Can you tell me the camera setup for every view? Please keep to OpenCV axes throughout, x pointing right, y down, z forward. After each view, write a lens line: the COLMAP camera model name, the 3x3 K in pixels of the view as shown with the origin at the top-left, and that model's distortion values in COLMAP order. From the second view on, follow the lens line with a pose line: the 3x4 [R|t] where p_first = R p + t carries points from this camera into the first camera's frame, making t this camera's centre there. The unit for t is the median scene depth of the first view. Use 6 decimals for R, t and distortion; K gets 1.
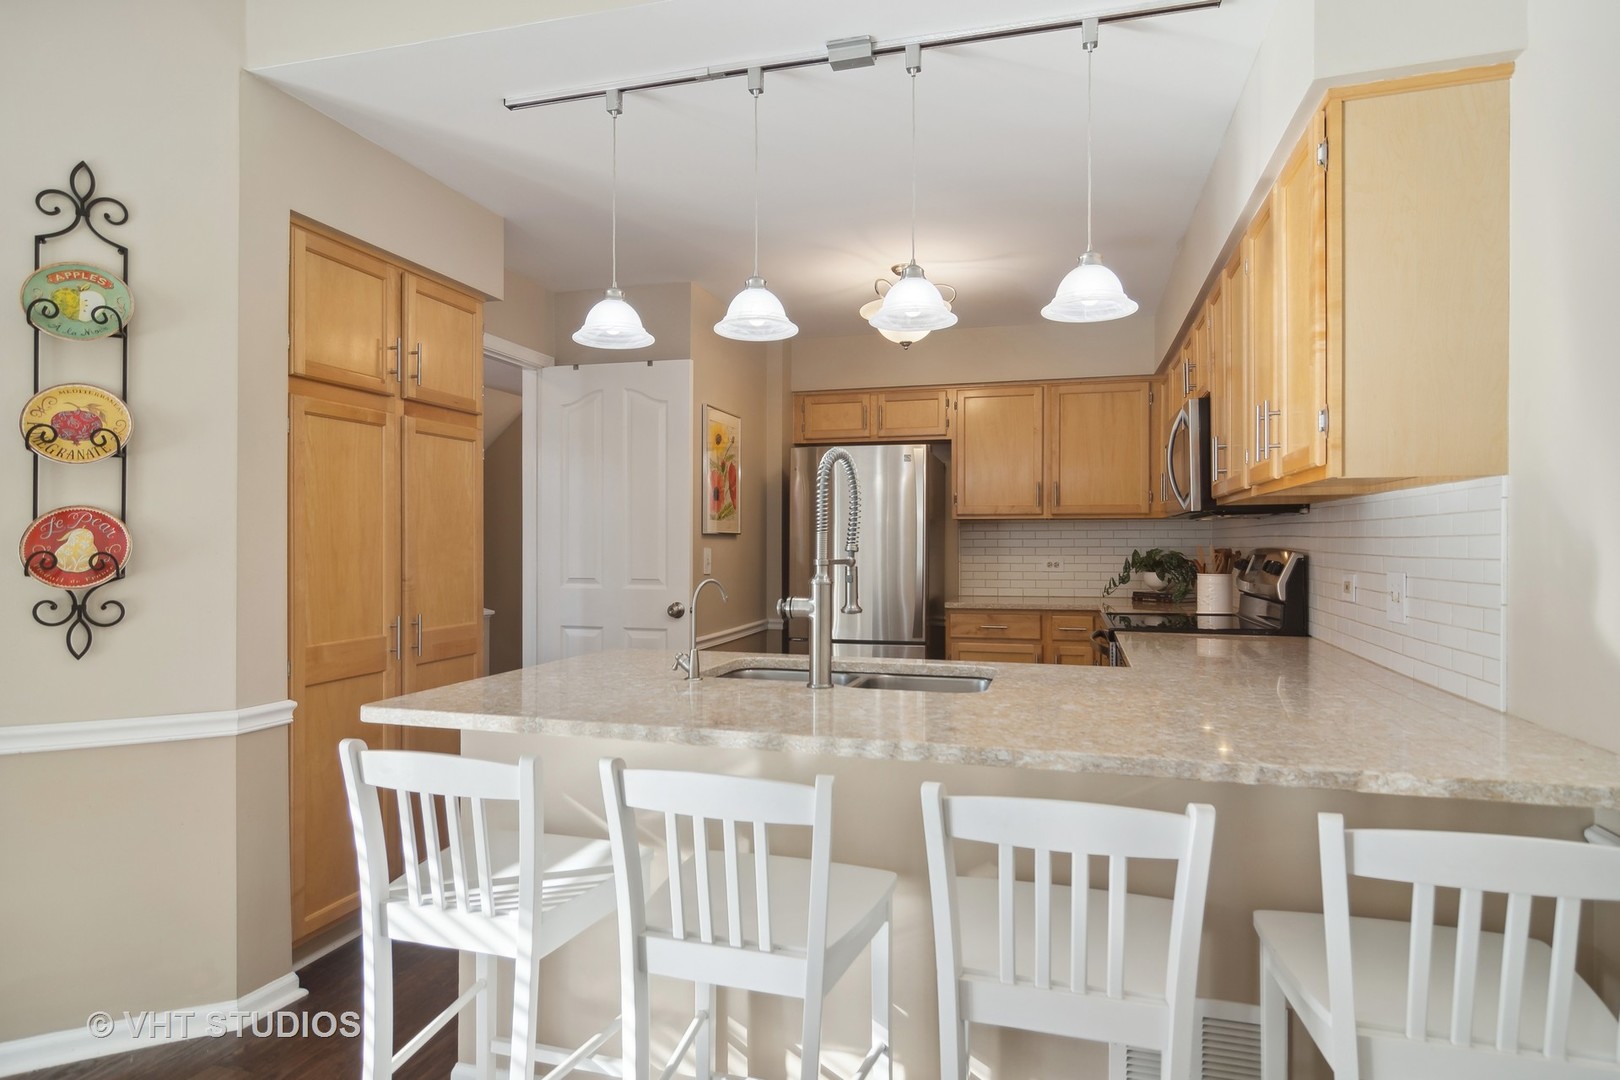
lens RADIAL K [[888.3, 0, 809.8], [0, 888.3, 540.6], [0, 0, 1]] dist [-0.004763, -0.002252]
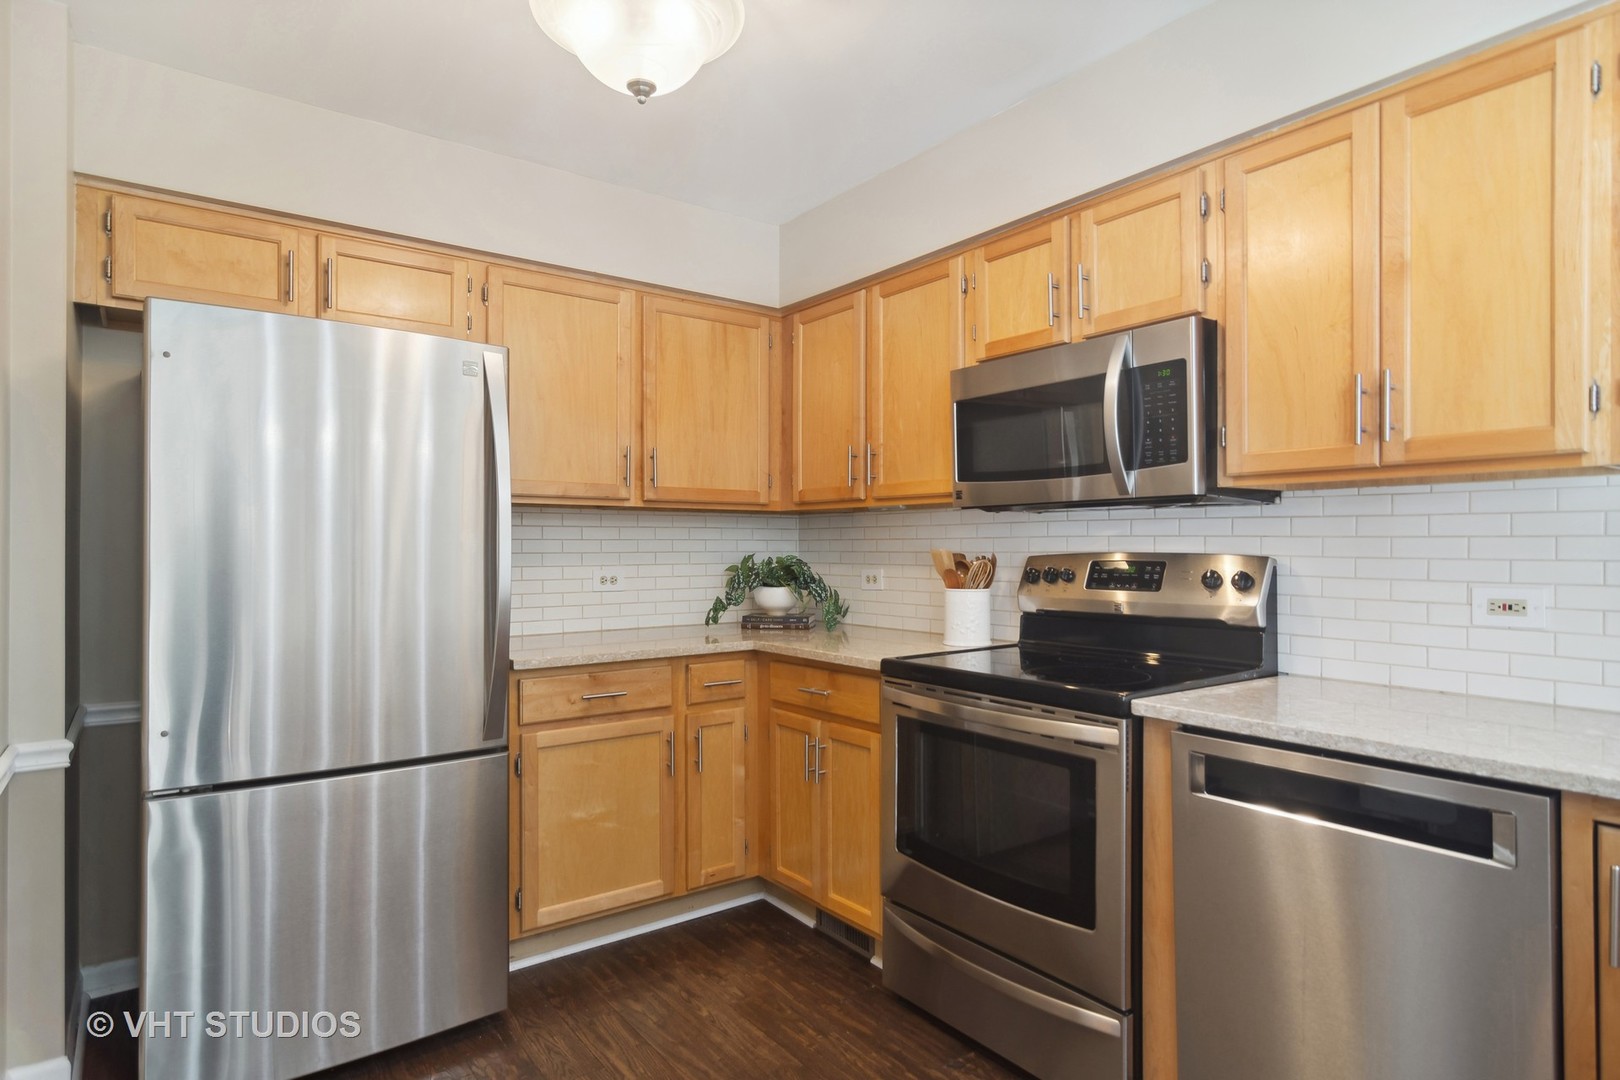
lens RADIAL K [[888.3, 0, 814.9], [0, 888.3, 544.4], [0, 0, 1]] dist [-0.004763, -0.002252]
pose [[0.583993, 0.001712, 0.811757, -0.164995], [-0.000576, 0.999998, -0.001694, 0.002682], [-0.811758, 0.000521, 0.583993, 0.539846]]
